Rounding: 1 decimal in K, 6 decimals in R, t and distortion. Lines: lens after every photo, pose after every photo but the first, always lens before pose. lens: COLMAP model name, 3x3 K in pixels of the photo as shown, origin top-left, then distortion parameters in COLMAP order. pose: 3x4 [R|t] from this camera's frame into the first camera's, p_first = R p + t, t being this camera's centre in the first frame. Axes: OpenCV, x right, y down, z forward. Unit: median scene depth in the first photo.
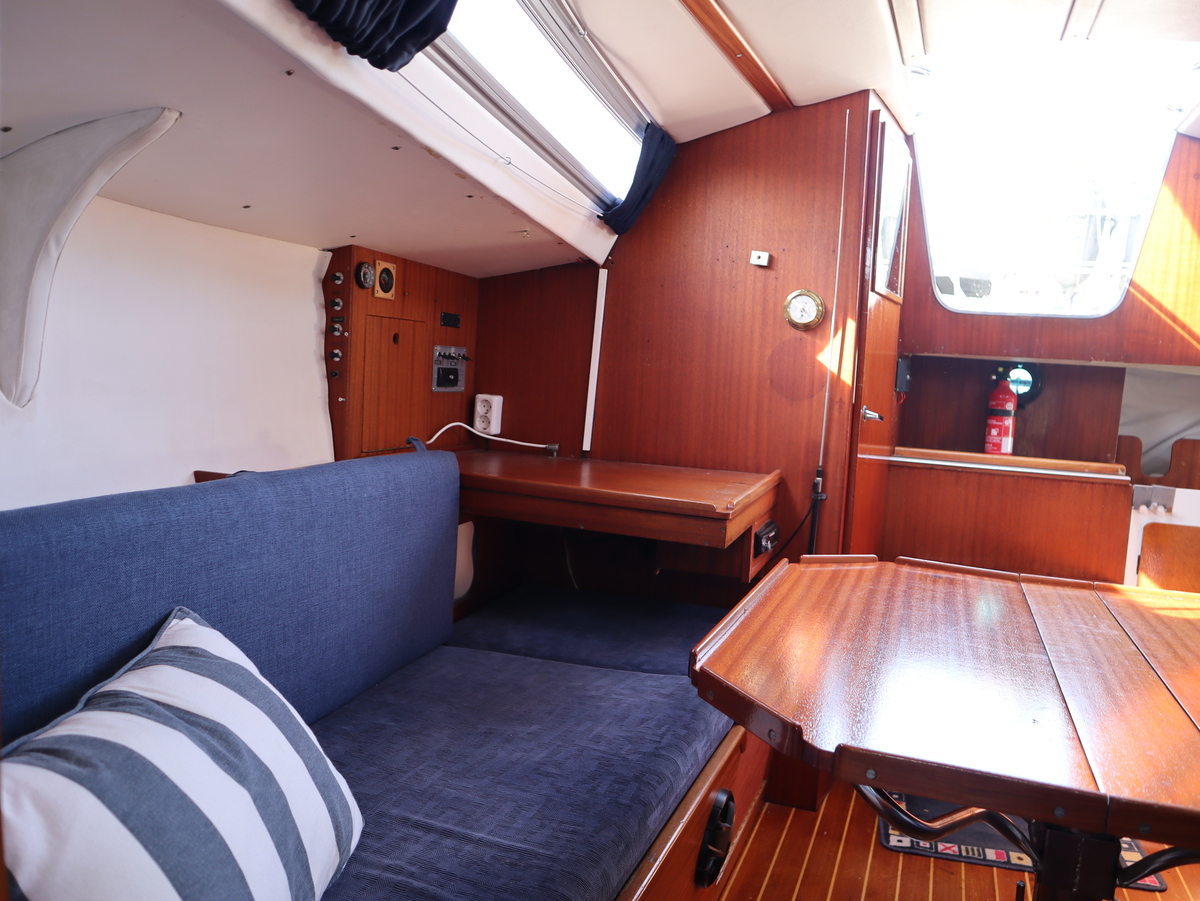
lens RADIAL K [[947.4, 0, 600.4], [0, 947.4, 449.3], [0, 0, 1]] dist [-0.119993, 0.074811]
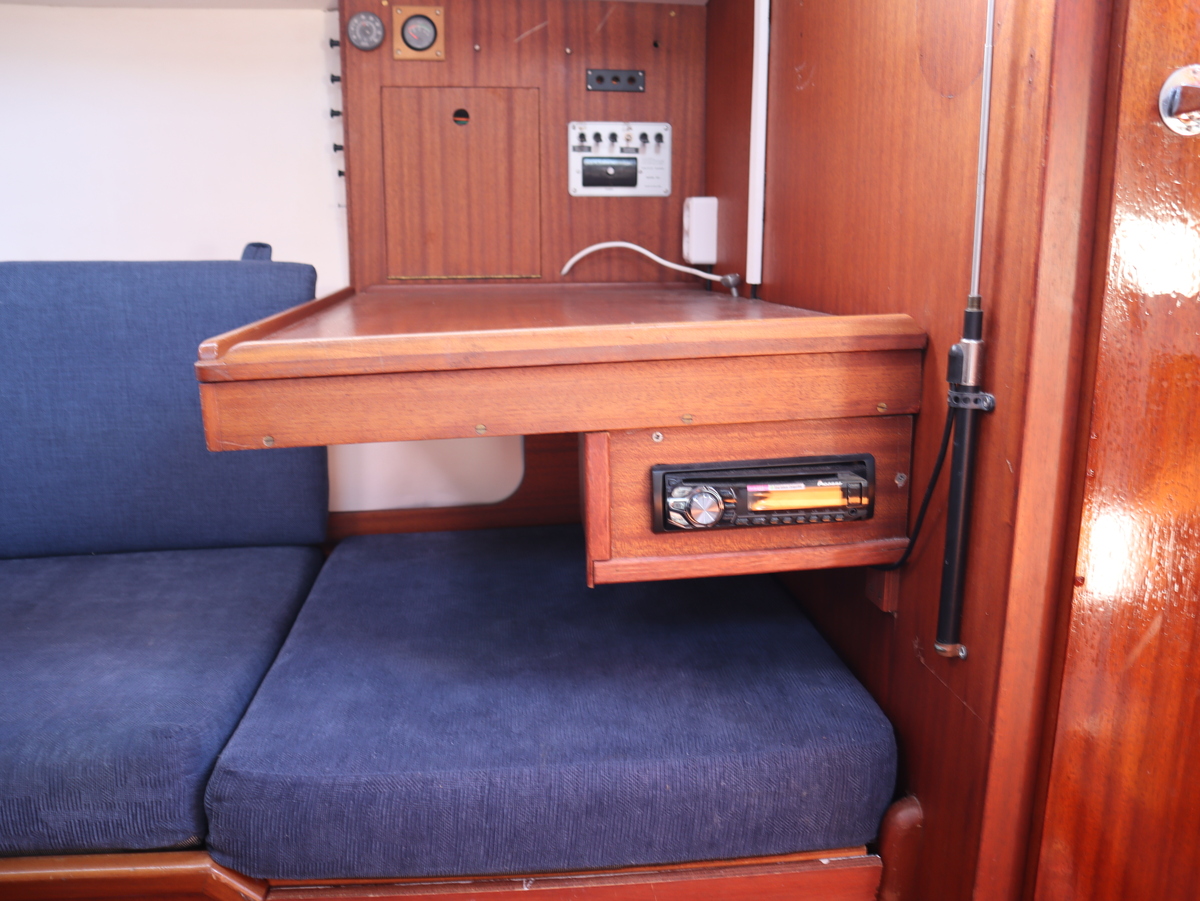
lens RADIAL K [[947.4, 0, 601.1], [0, 947.4, 447.3], [0, 0, 1]] dist [-0.119993, 0.074811]
pose [[0.428956, 0.129808, -0.893950, 0.457546], [-0.050776, 0.991522, 0.119611, 0.035461], [0.901897, -0.005917, 0.431910, 0.767397]]
